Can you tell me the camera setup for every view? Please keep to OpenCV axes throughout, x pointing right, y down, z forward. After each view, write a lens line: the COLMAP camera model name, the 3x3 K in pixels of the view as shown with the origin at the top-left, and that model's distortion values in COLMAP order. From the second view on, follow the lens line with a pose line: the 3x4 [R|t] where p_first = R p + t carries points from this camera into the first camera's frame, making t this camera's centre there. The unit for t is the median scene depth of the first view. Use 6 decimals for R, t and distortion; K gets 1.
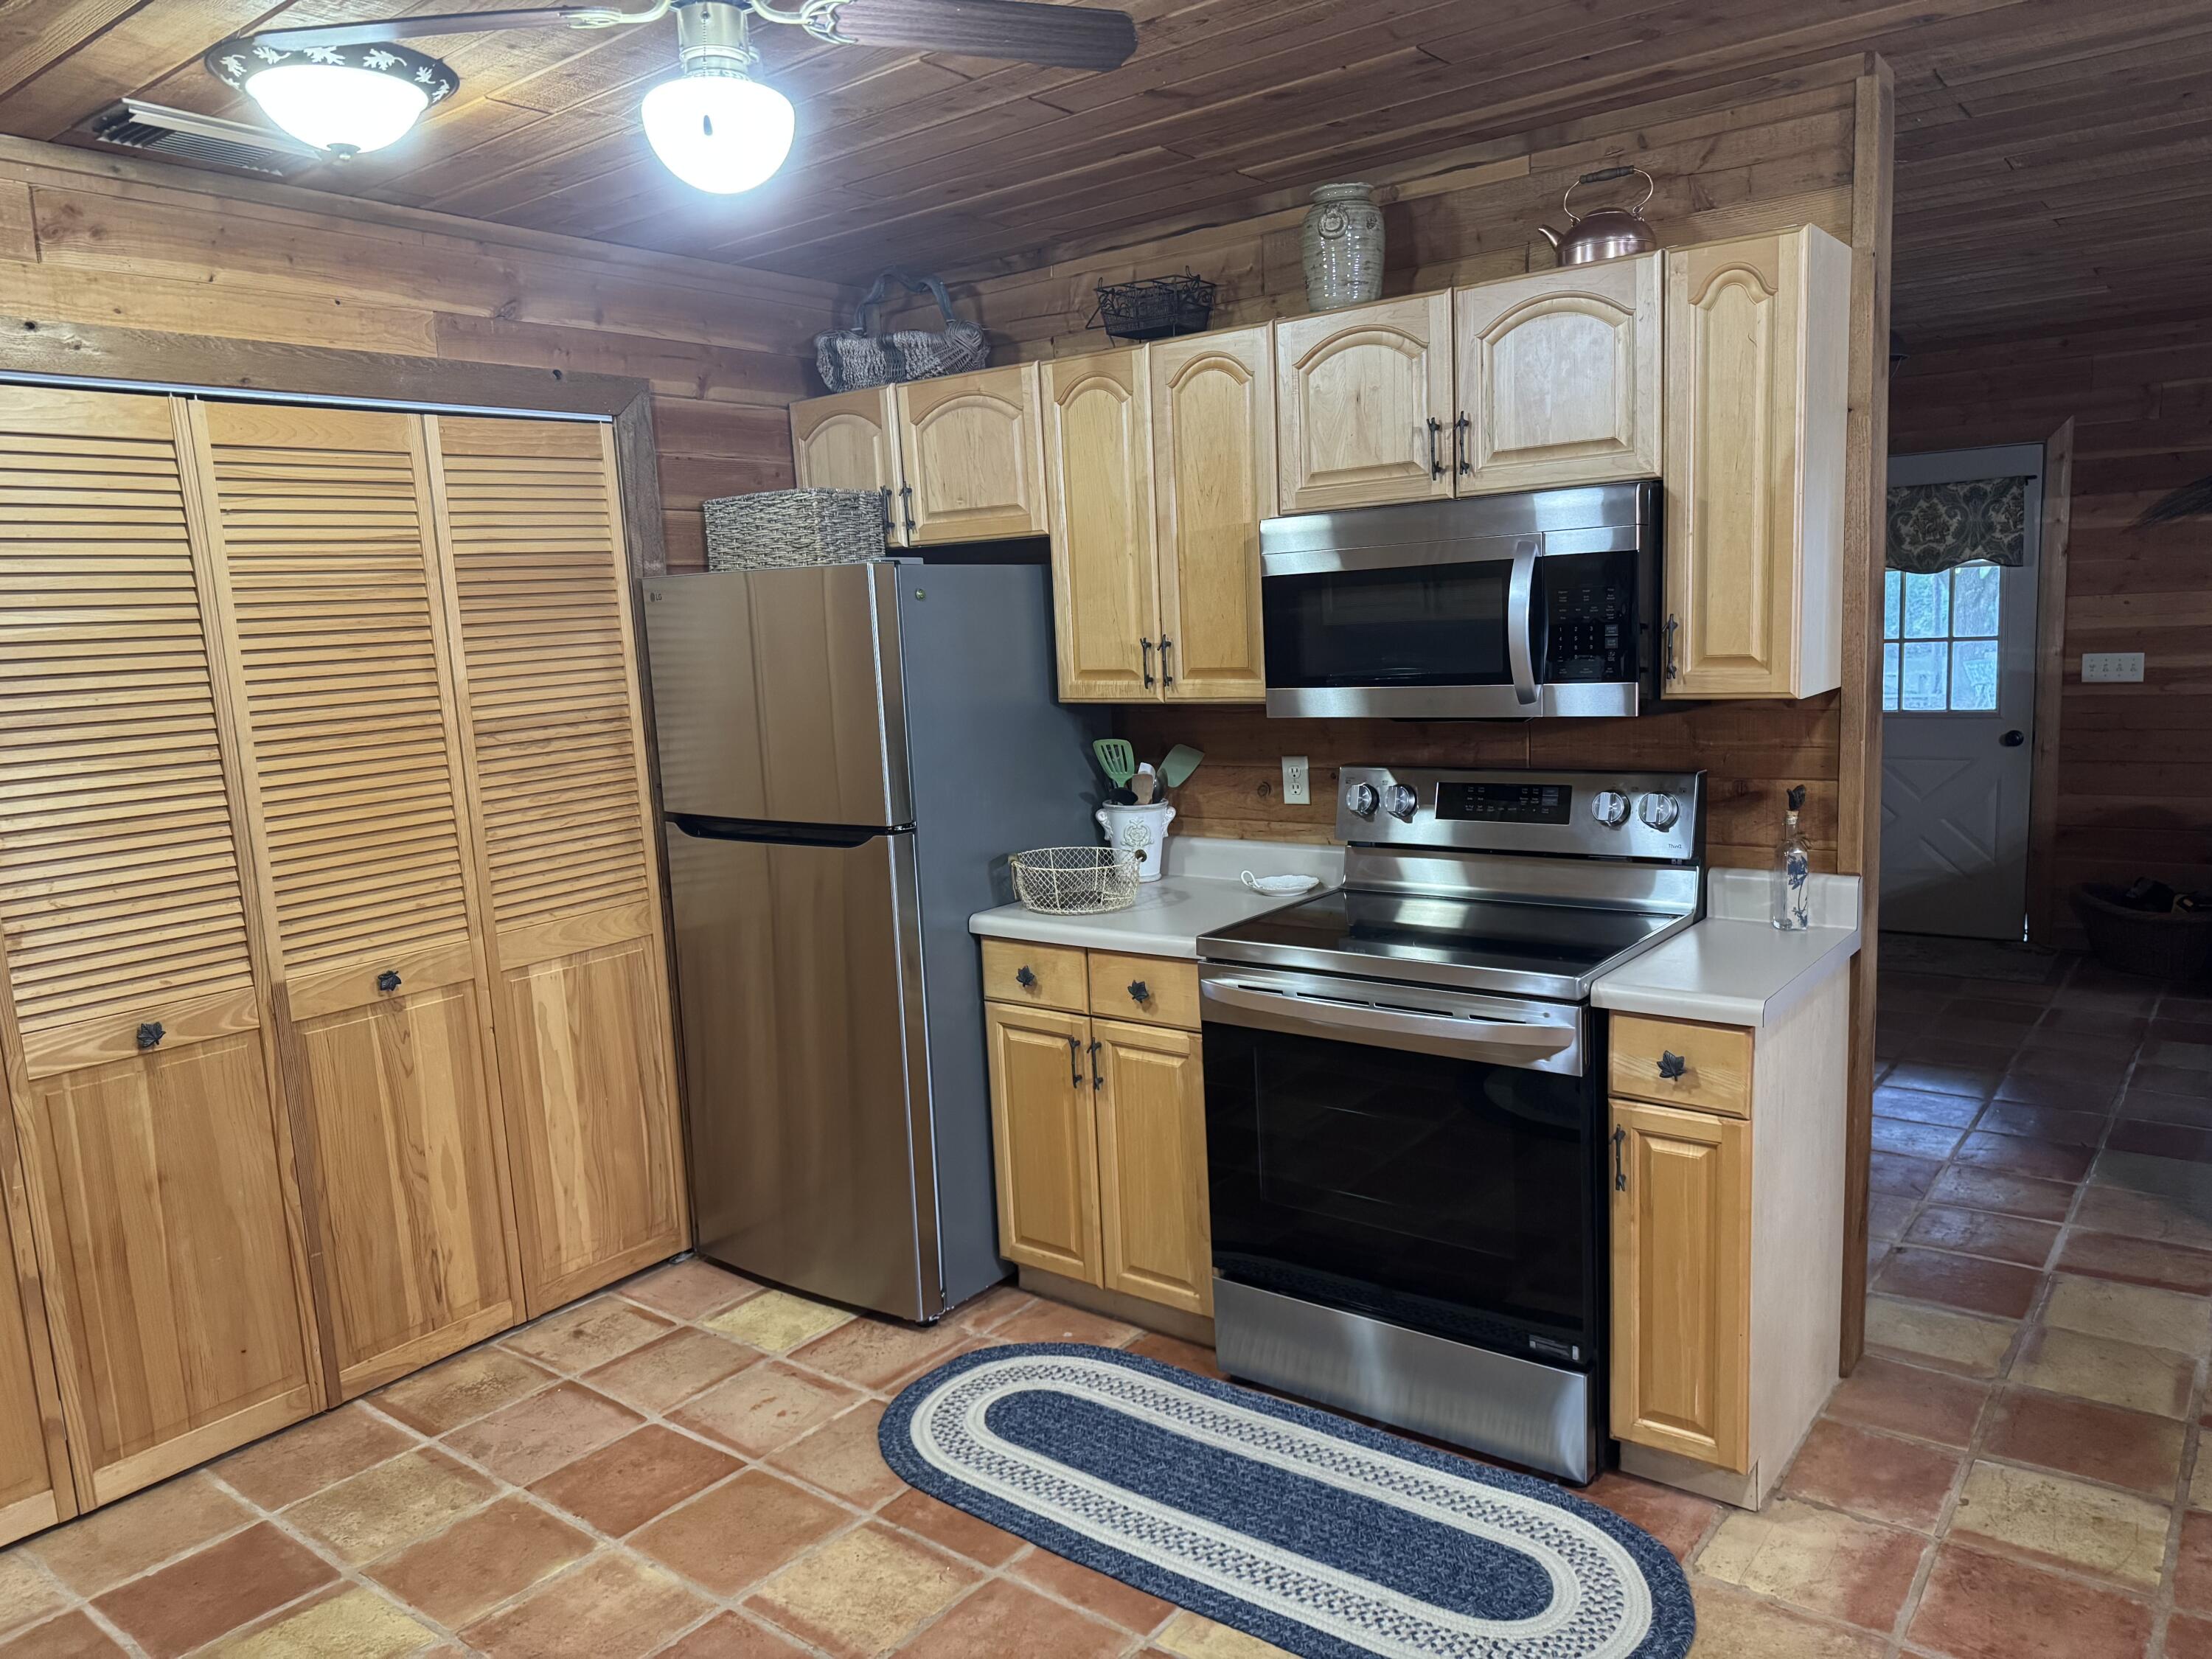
lens RADIAL K [[1562.0, 0, 1119.6], [0, 1562.0, 842.8], [0, 0, 1]] dist [0.071586, -0.087379]
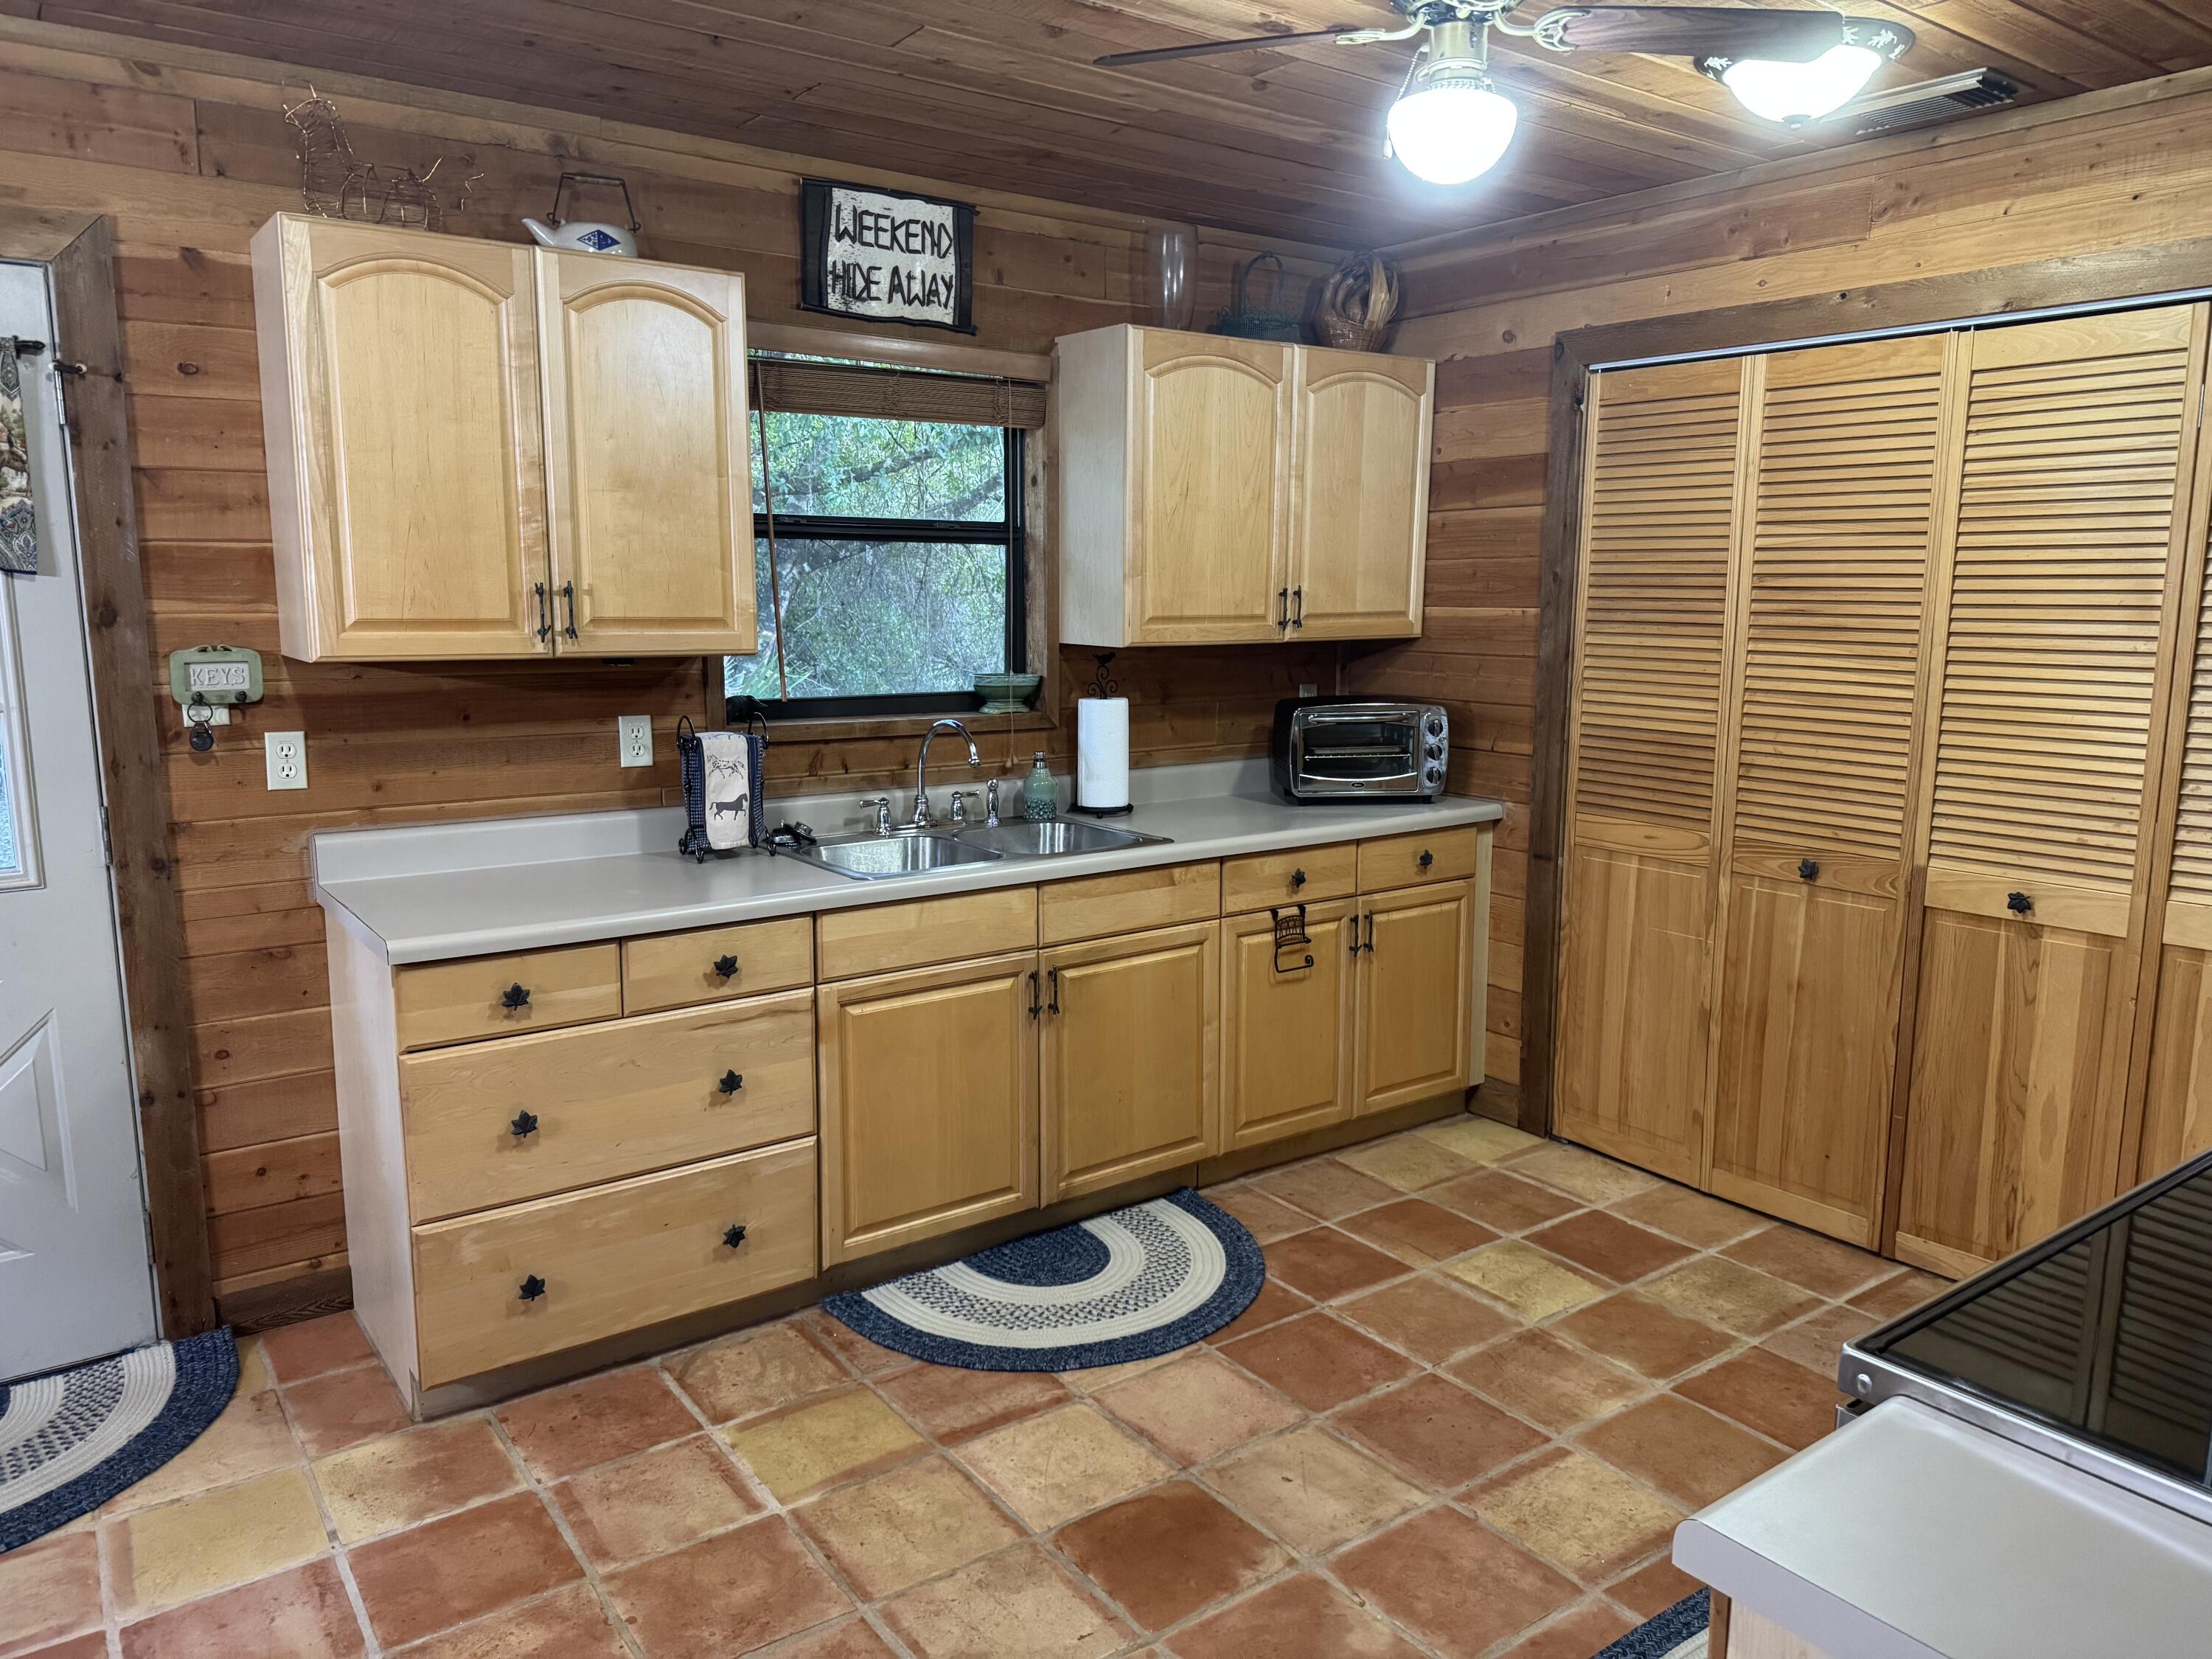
lens RADIAL K [[1562.0, 0, 1107.8], [0, 1562.0, 835.3], [0, 0, 1]] dist [0.071586, -0.087379]
pose [[-0.293098, 0.200312, -0.934863, 0.677367], [-0.129807, 0.960414, 0.246484, -0.134135], [0.947230, 0.193596, -0.255493, 0.765742]]
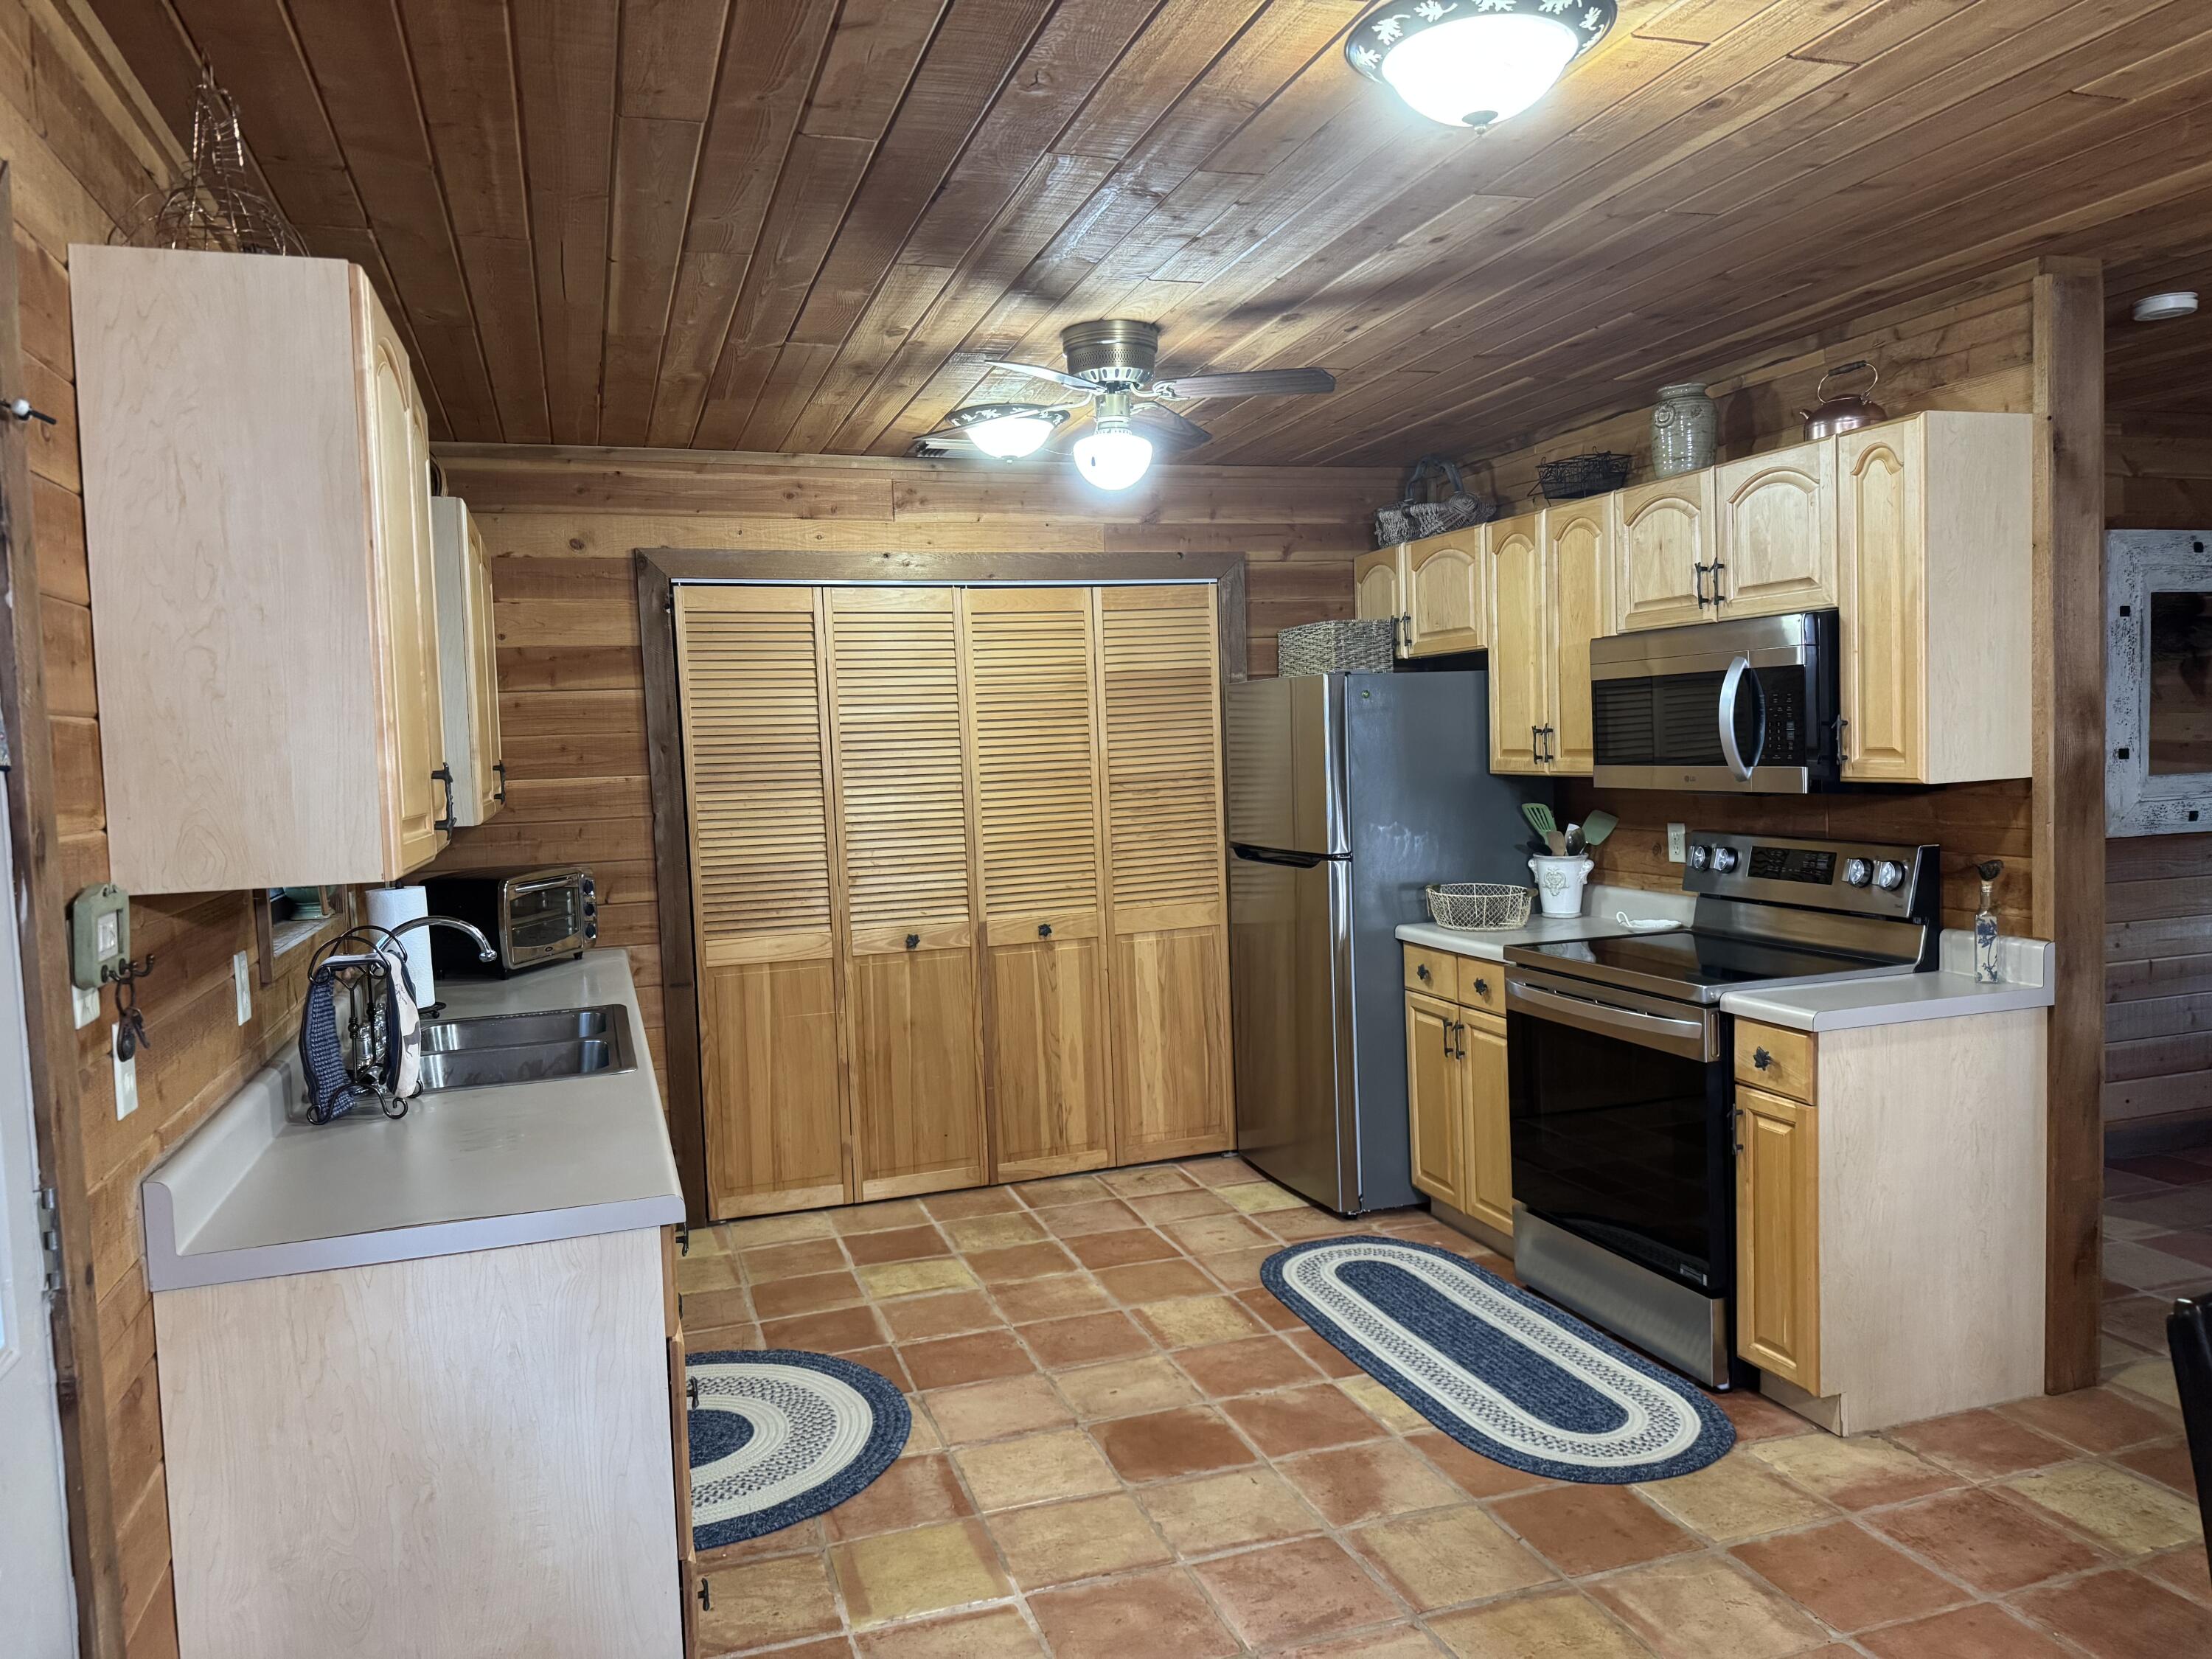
lens RADIAL K [[1562.0, 0, 1102.3], [0, 1562.0, 823.3], [0, 0, 1]] dist [0.071586, -0.087379]
pose [[0.825939, 0.048173, -0.561698, 0.533199], [-0.085149, 0.995572, -0.039823, 0.039681], [0.557293, 0.080720, 0.826383, -0.339812]]
